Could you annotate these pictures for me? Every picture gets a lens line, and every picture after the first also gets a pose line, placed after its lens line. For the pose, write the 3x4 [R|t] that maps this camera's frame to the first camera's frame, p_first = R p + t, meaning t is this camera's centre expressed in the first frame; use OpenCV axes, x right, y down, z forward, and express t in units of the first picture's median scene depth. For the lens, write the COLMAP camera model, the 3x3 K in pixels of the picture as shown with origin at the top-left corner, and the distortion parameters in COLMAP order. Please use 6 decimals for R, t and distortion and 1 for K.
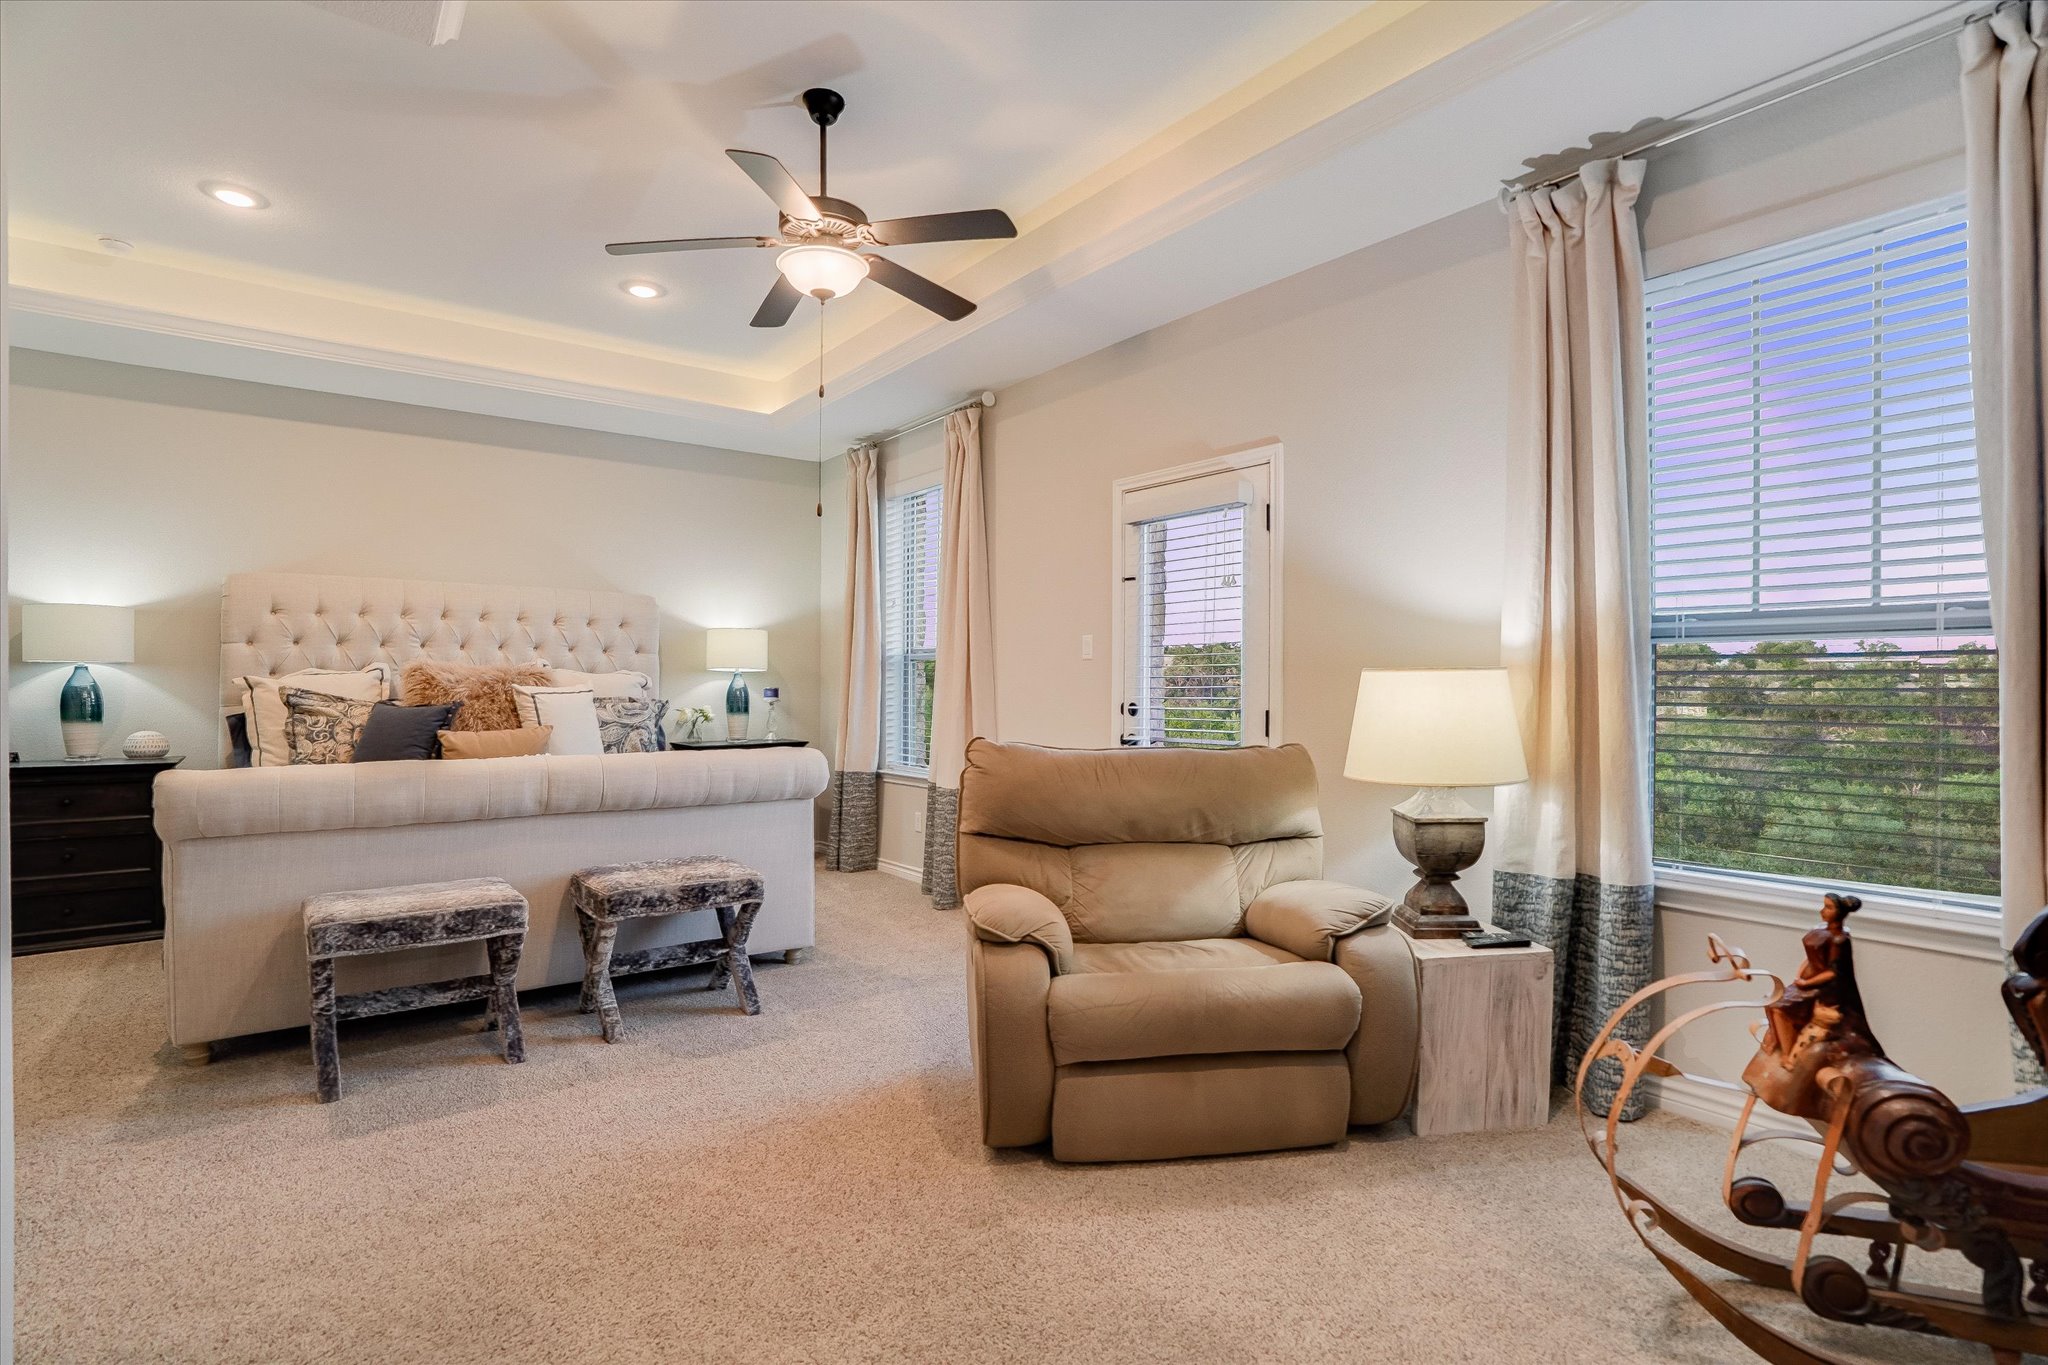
lens RADIAL K [[956.6, 0, 1023.2], [0, 956.6, 684.5], [0, 0, 1]] dist [-0.015969, 0.001715]
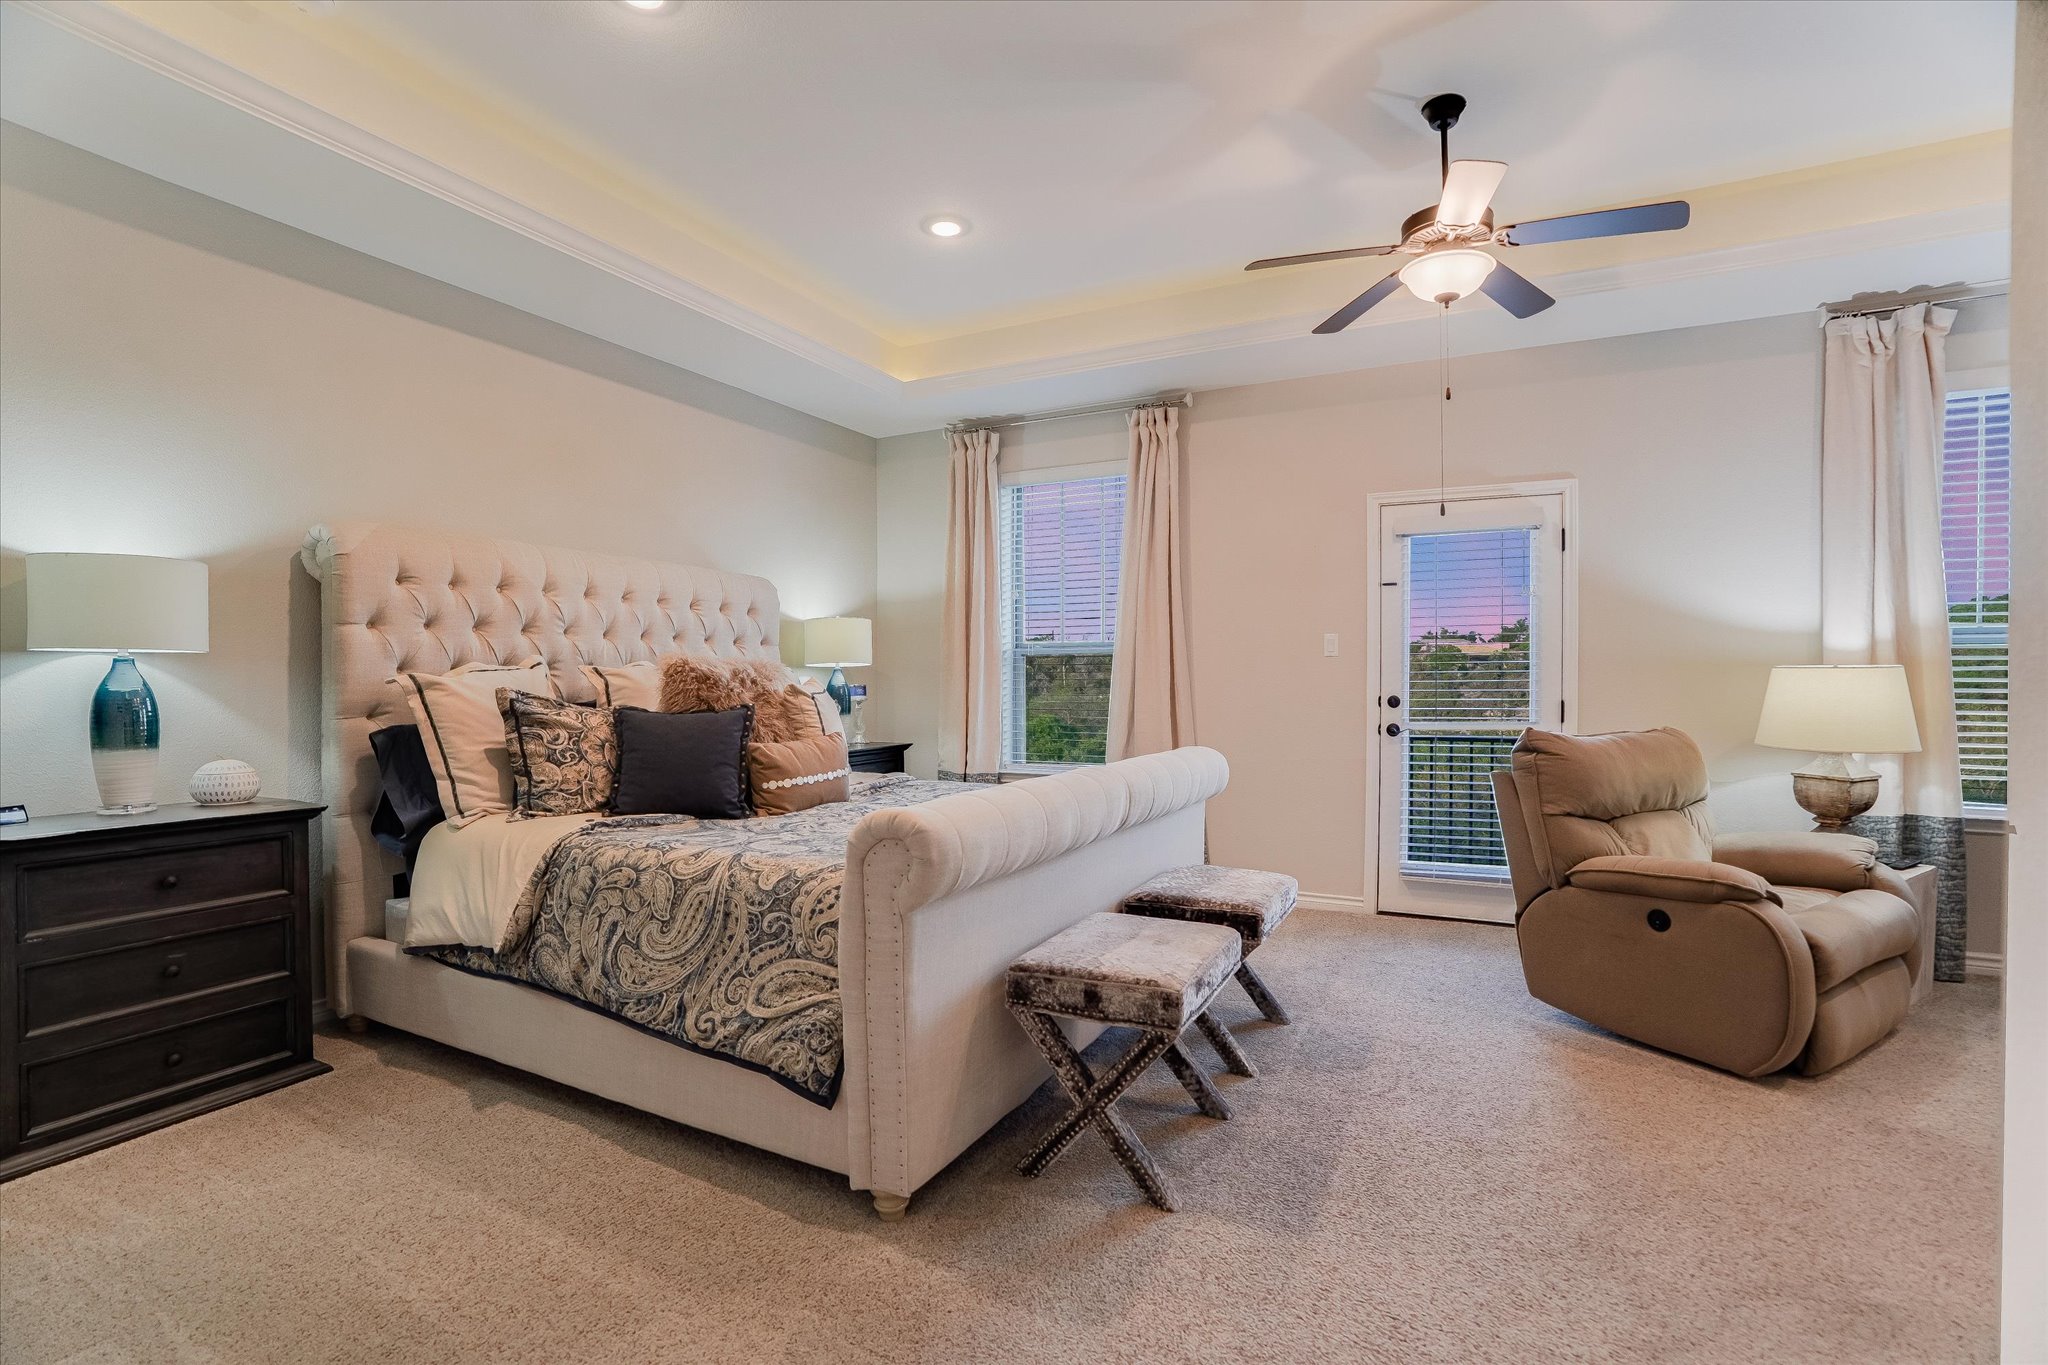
lens RADIAL K [[920.7, 0, 1015.7], [0, 920.7, 683.3], [0, 0, 1]] dist [-0.009509, 0.000913]
pose [[0.903380, -0.006524, 0.428792, -0.731796], [0.003561, 0.999964, 0.007714, -0.005489], [-0.428827, -0.005442, 0.903370, 0.219376]]
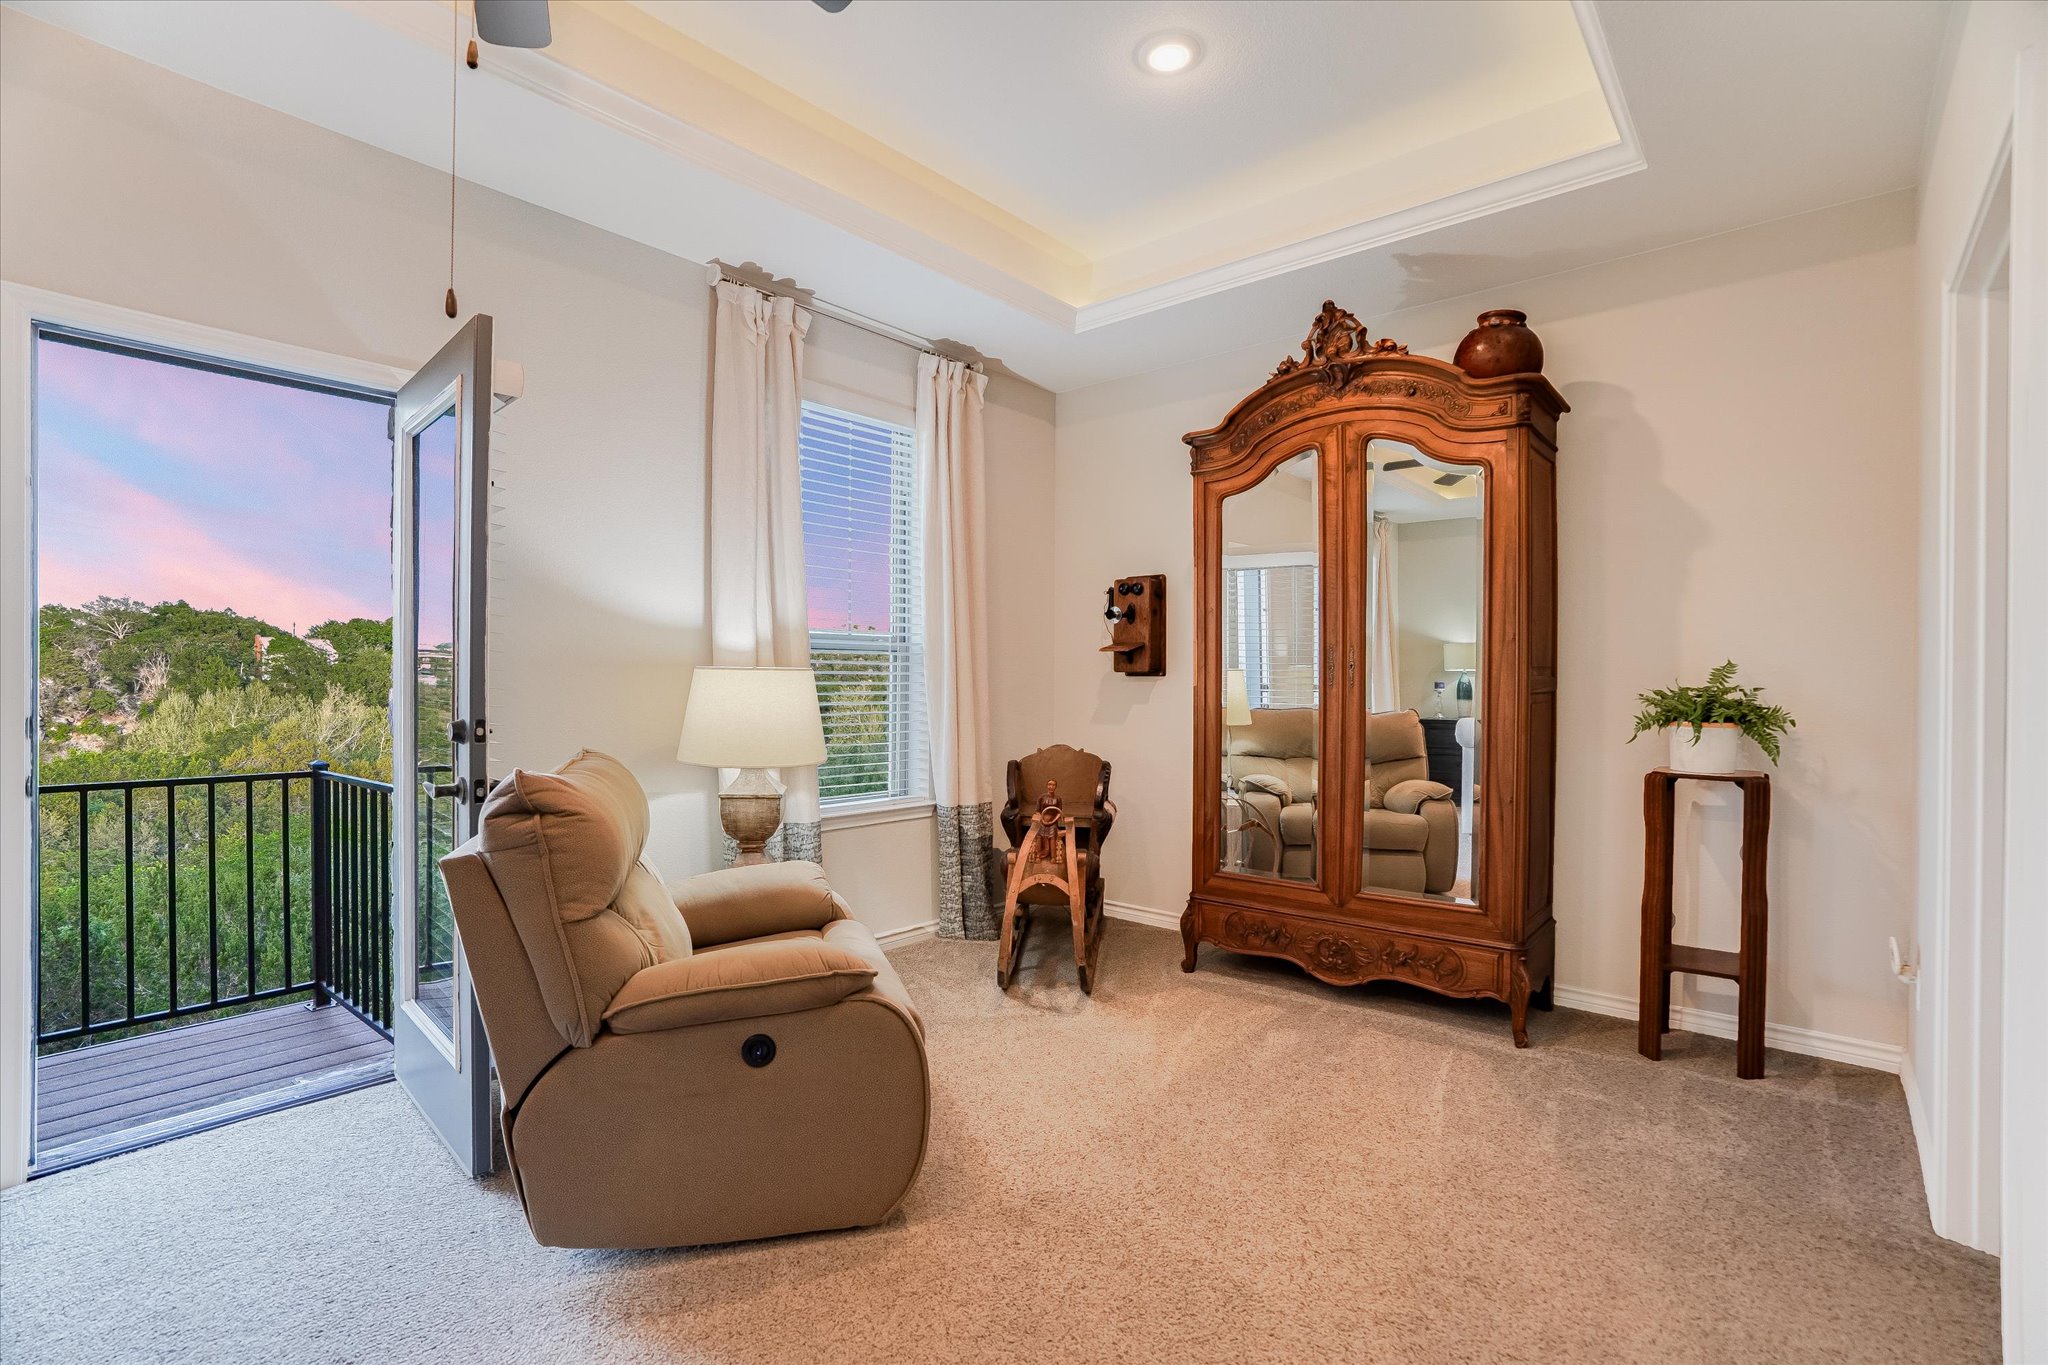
lens RADIAL K [[956.6, 0, 1016.9], [0, 956.6, 681.1], [0, 0, 1]] dist [-0.015969, 0.001715]
pose [[-0.203558, -0.011410, 0.978996, -0.500934], [-0.009356, 0.999909, 0.009708, -0.011255], [-0.979018, -0.007184, -0.203646, 0.593145]]
